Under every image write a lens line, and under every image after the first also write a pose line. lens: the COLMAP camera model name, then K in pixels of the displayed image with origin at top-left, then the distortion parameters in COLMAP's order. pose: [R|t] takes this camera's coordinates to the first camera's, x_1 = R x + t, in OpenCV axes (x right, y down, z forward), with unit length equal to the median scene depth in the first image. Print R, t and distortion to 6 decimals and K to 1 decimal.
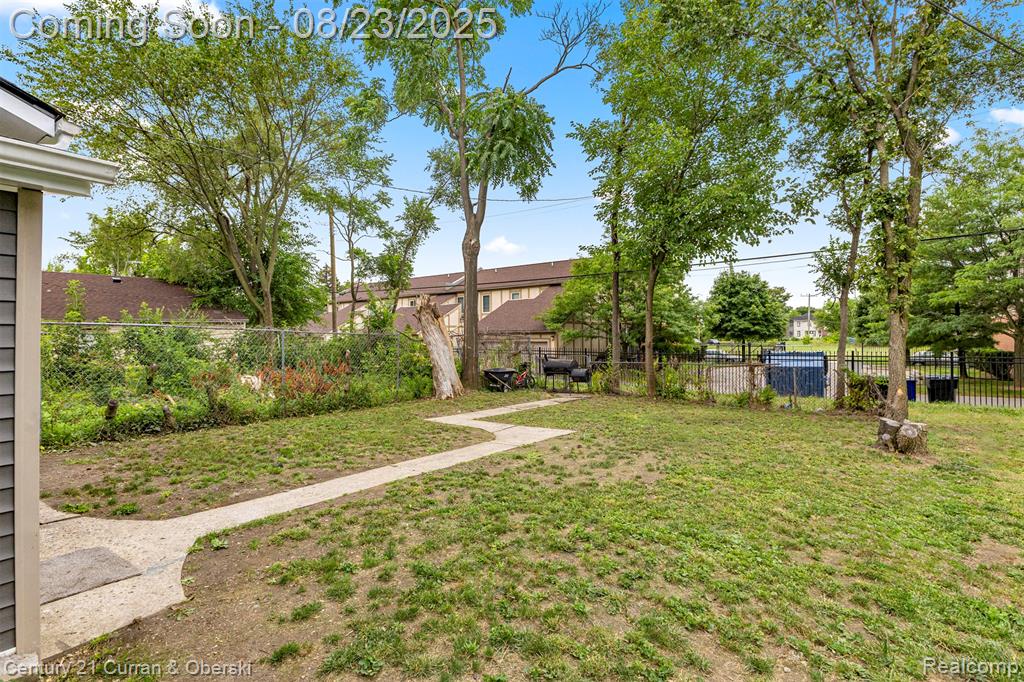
lens RADIAL K [[534.1, 0, 512.0], [0, 534.1, 341.0], [0, 0, 1]] dist [-0.000321, -0.000029]
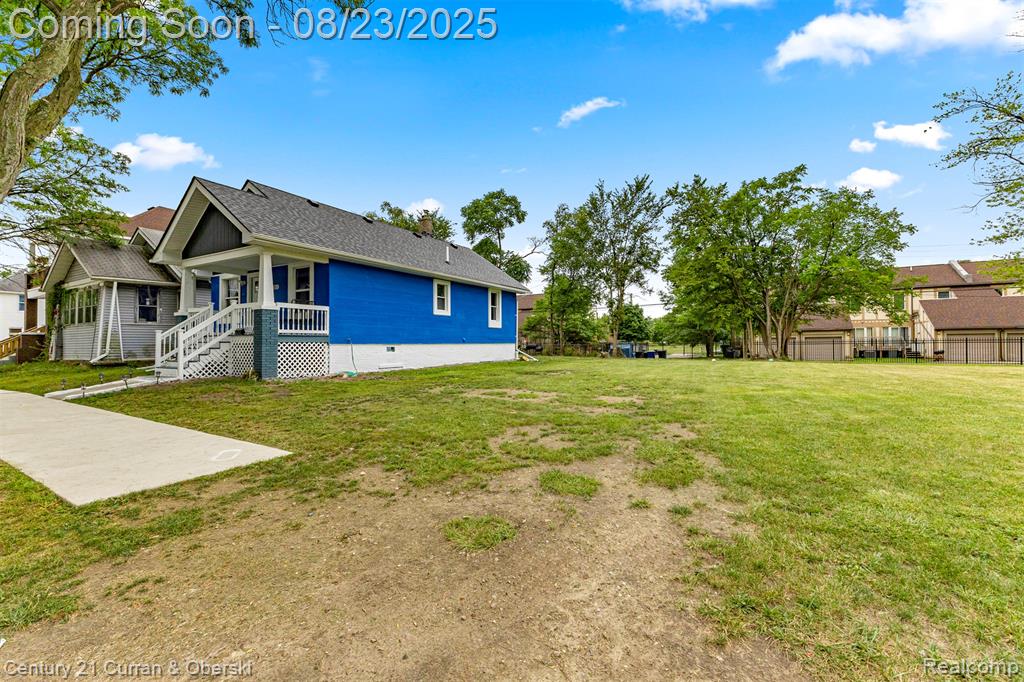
lens RADIAL K [[432.3, 0, 512.0], [0, 432.3, 341.0], [0, 0, 1]] dist [-0.000548, -0.000029]
pose [[0.997840, 0.005438, 0.065472, -0.111293], [-0.004635, 0.999912, -0.012420, 0.035850], [-0.065534, 0.012089, 0.997777, -0.854949]]
